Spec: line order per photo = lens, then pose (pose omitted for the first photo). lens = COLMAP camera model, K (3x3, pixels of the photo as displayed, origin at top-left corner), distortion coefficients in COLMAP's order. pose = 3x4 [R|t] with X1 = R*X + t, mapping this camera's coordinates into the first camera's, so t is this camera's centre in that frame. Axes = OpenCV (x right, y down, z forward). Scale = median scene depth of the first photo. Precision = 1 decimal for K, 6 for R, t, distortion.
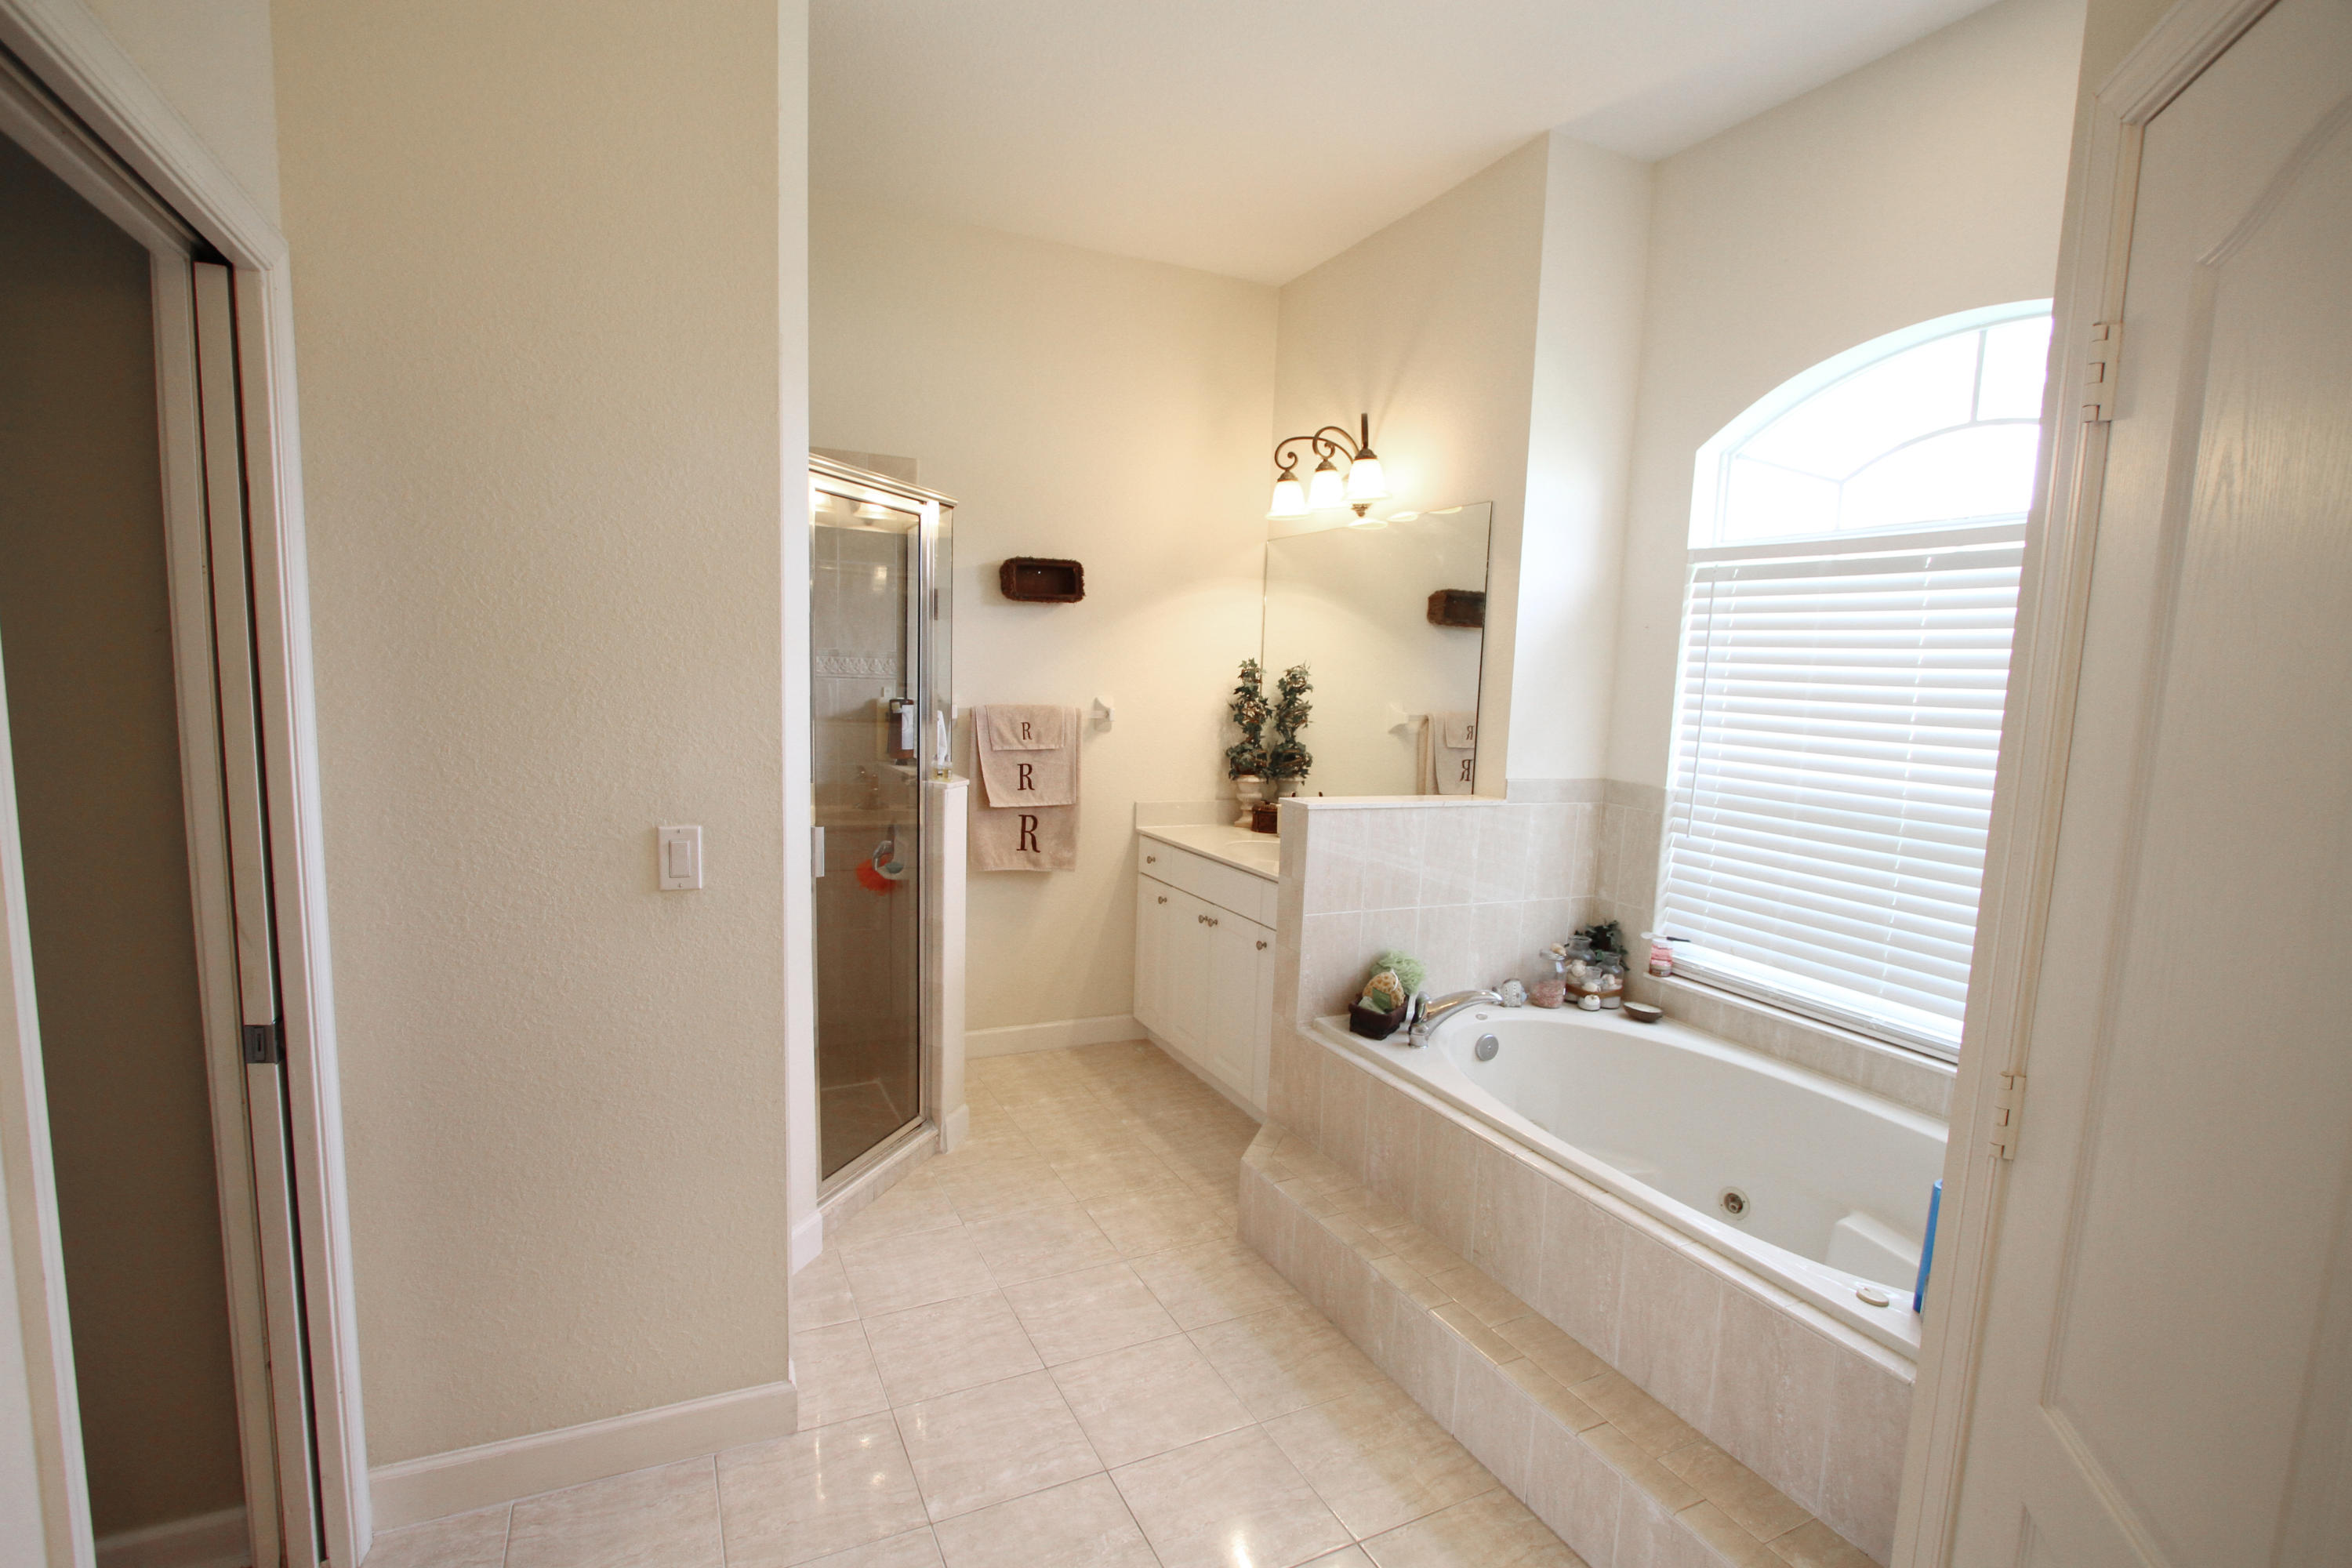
lens RADIAL K [[1083.7, 0, 1173.6], [0, 1083.7, 788.7], [0, 0, 1]] dist [-0.020006, 0.002713]
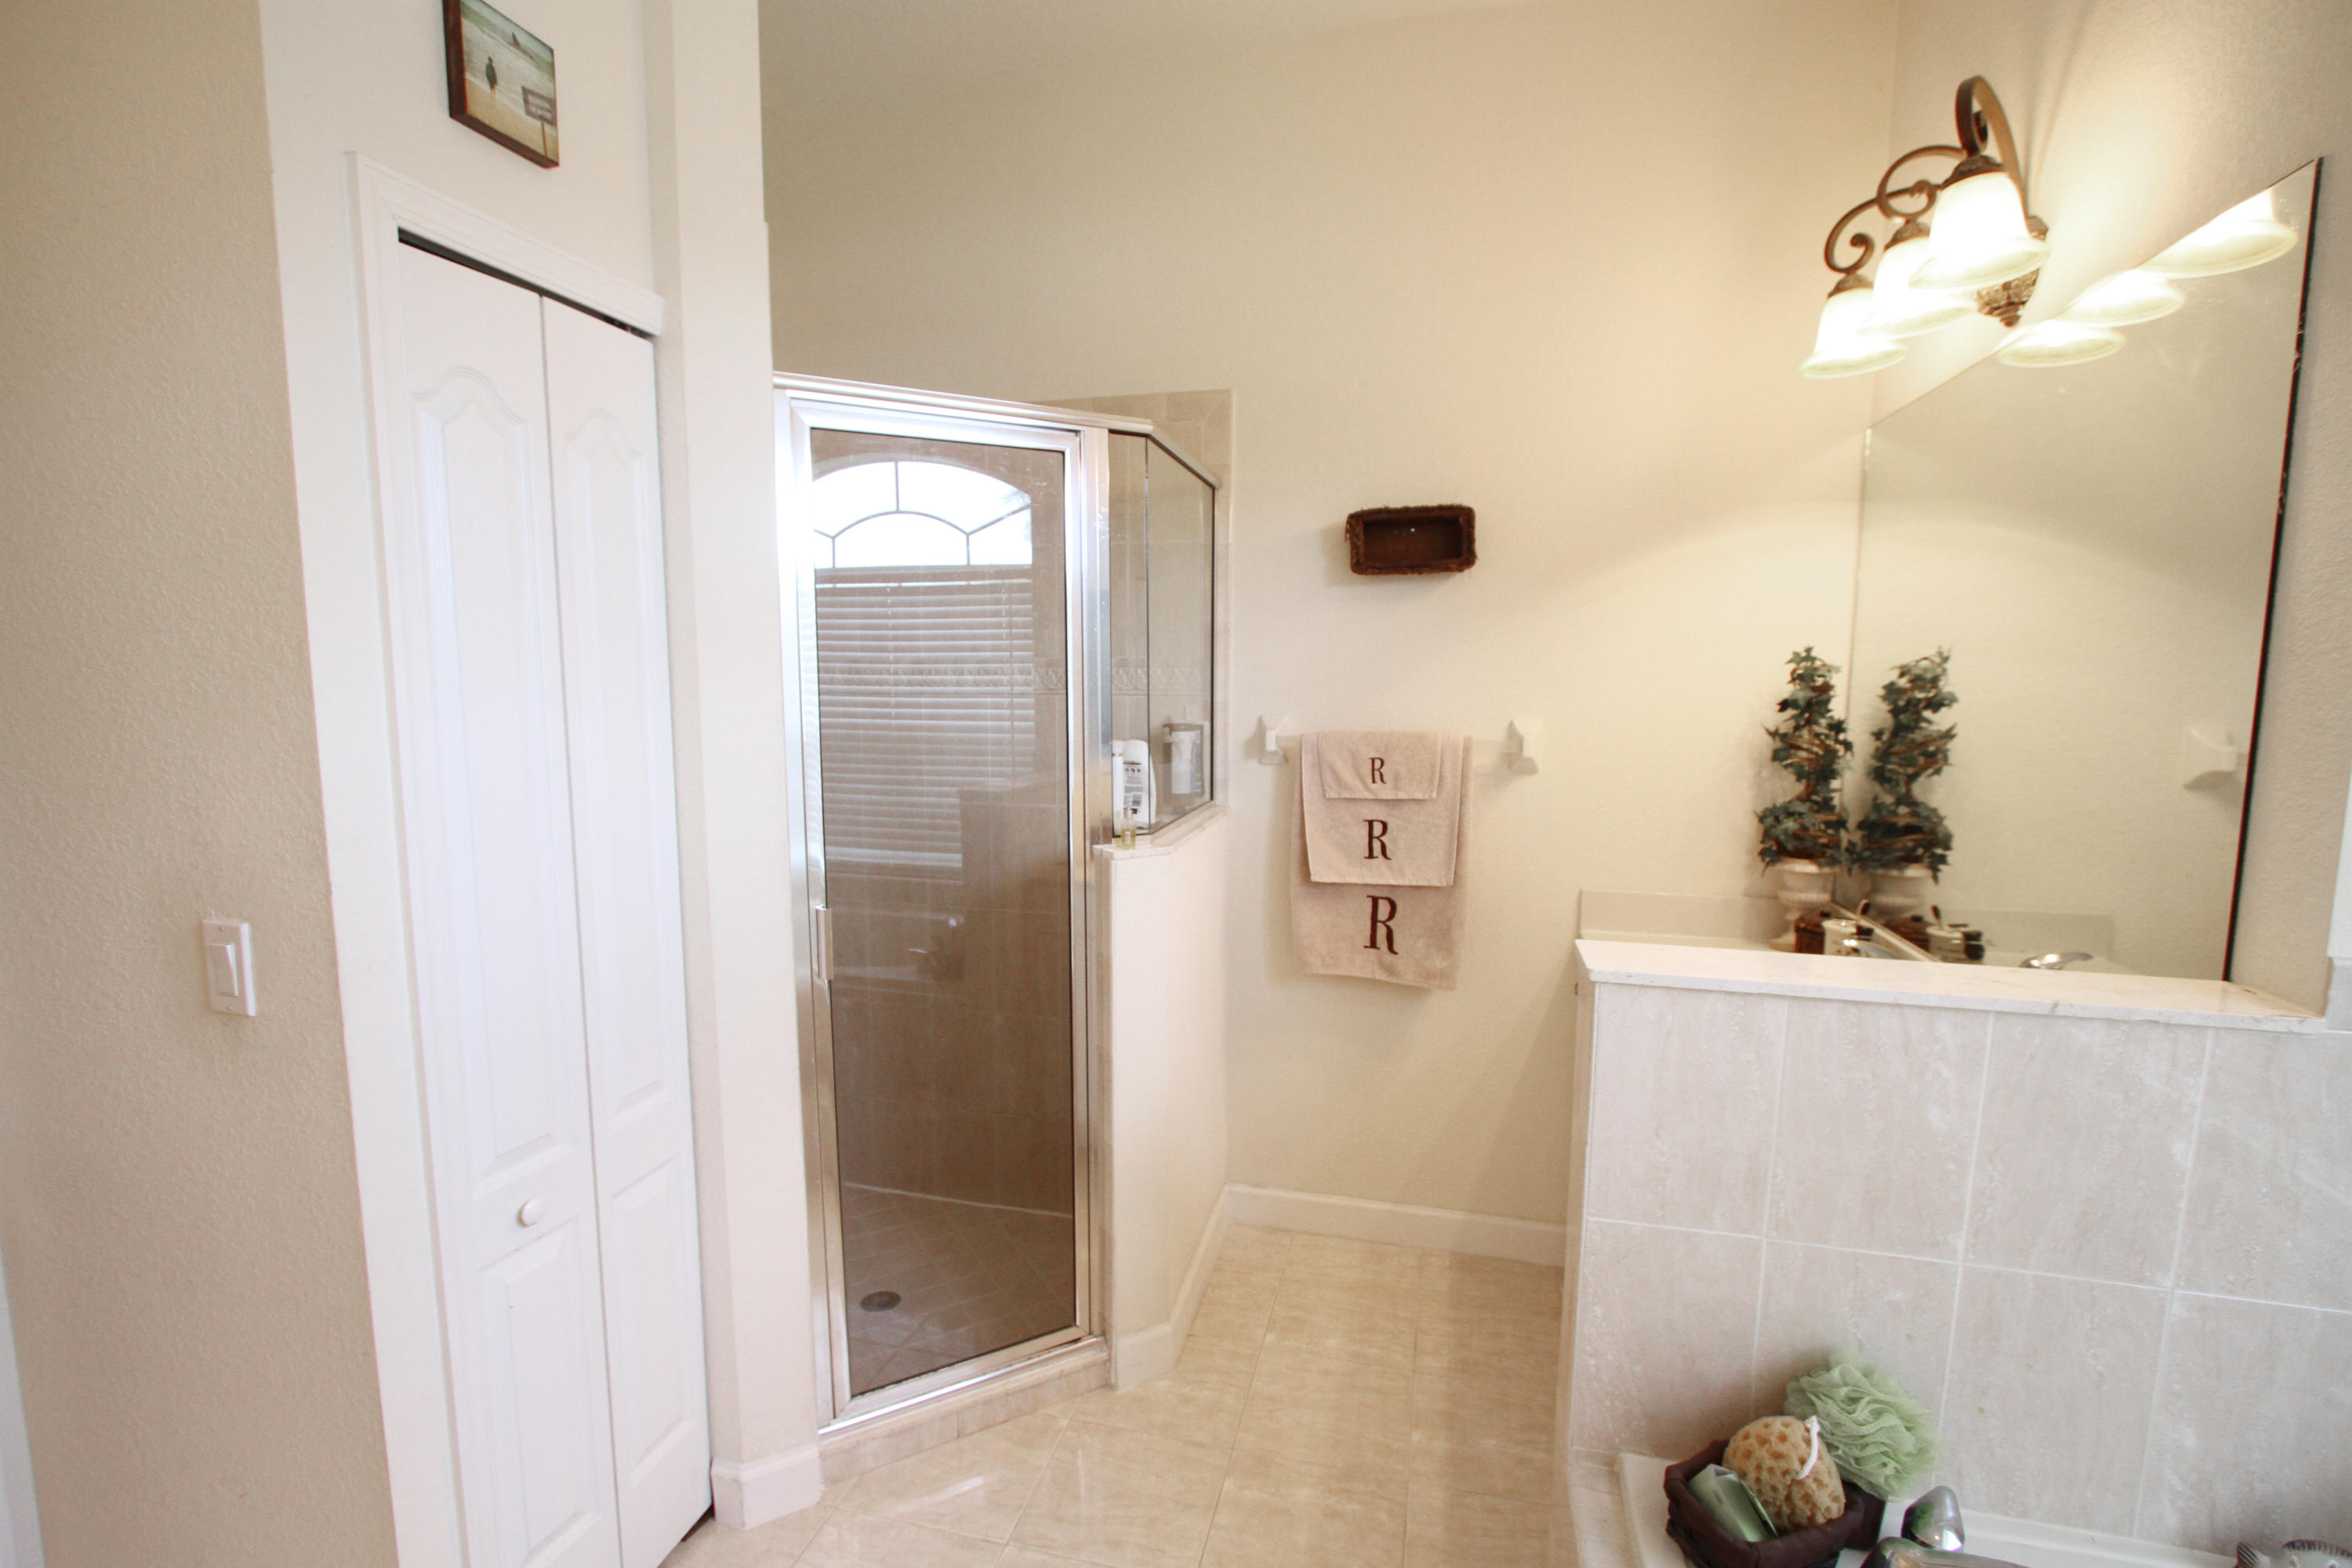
lens RADIAL K [[1083.7, 0, 1174.3], [0, 1083.7, 798.1], [0, 0, 1]] dist [-0.020006, 0.002713]
pose [[0.756426, 0.043252, -0.652648, 0.200436], [-0.048605, 0.998769, 0.009857, -0.036533], [0.652271, 0.024266, 0.757597, 0.410539]]
